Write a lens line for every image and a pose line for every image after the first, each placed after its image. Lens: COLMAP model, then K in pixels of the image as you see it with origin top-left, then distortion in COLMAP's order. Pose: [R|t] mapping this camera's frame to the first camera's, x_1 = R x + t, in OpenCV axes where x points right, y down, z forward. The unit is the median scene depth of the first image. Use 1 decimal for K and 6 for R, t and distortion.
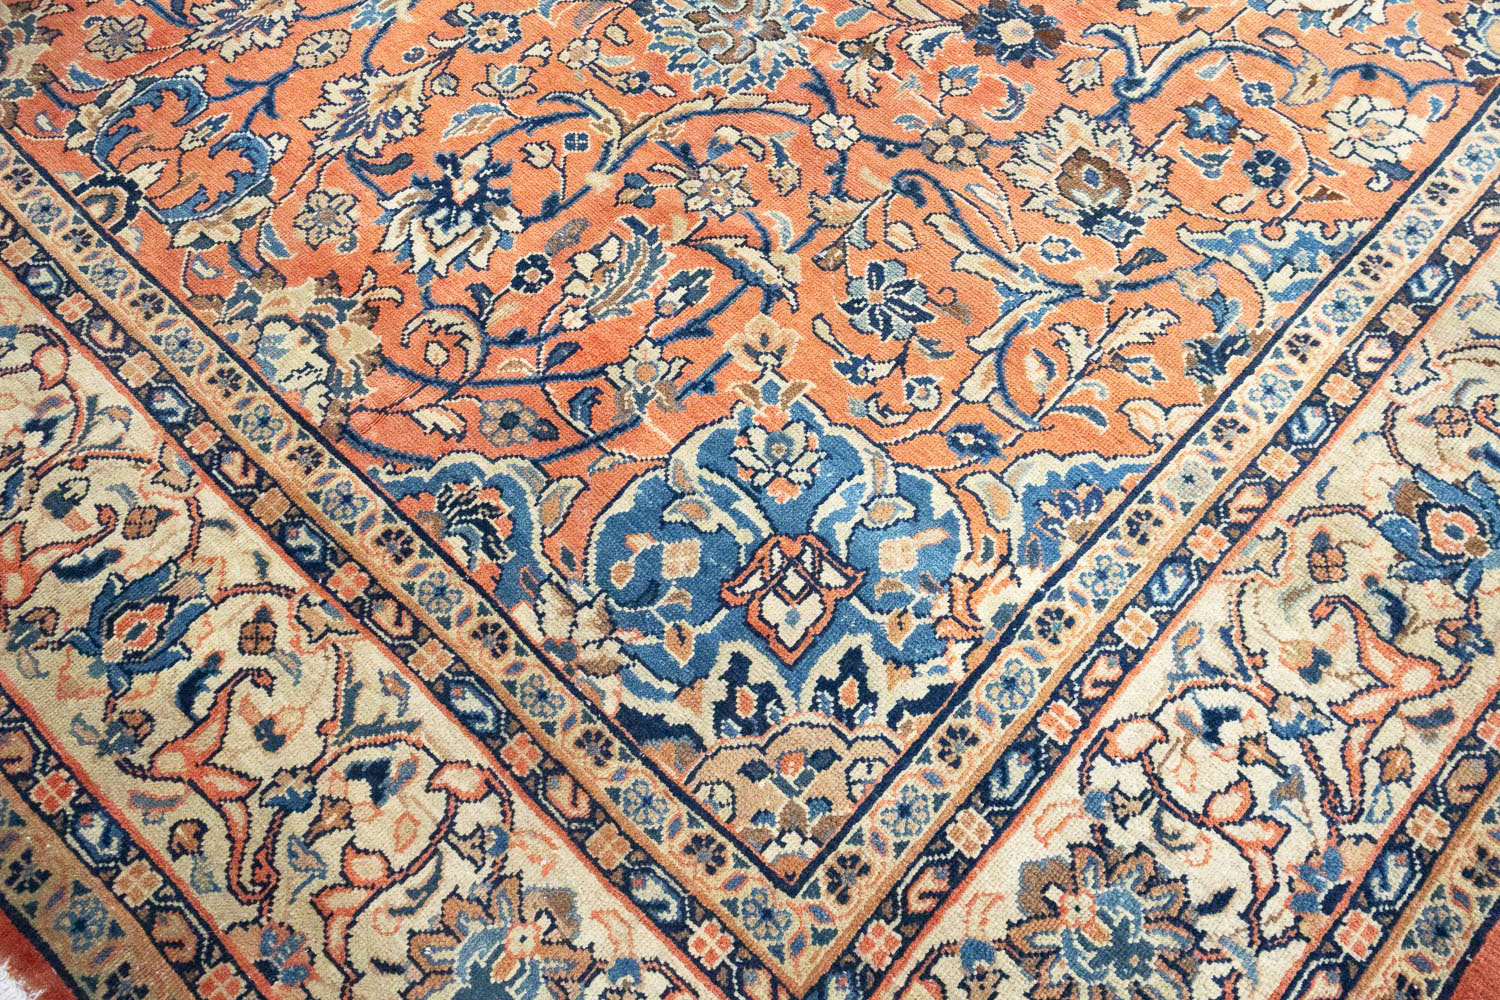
lens RADIAL K [[1210.1, 0, 733.4], [0, 1210.1, 501.8], [0, 0, 1]] dist [0.006561, -0.005321]
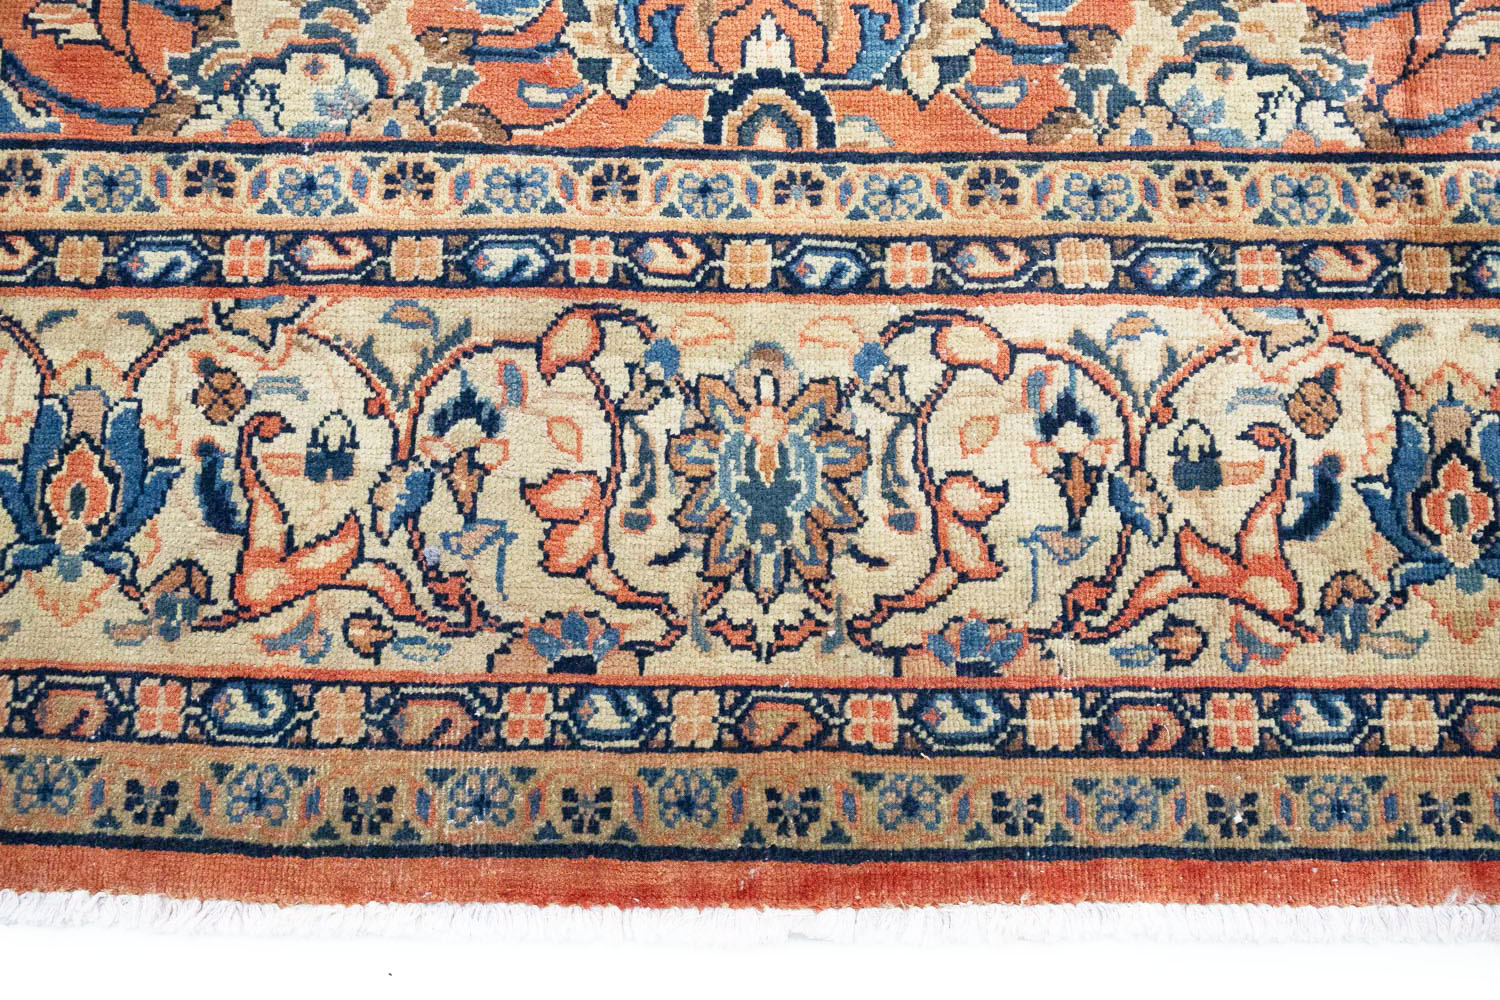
lens RADIAL K [[1173.3, 0, 775.1], [0, 1173.3, 496.4], [0, 0, 1]] dist [0.005290, -0.006317]
pose [[0.733010, -0.665222, 0.142042, -0.849866], [0.600038, 0.730709, 0.325606, -0.349978], [-0.320392, -0.153442, 0.934775, 0.474418]]
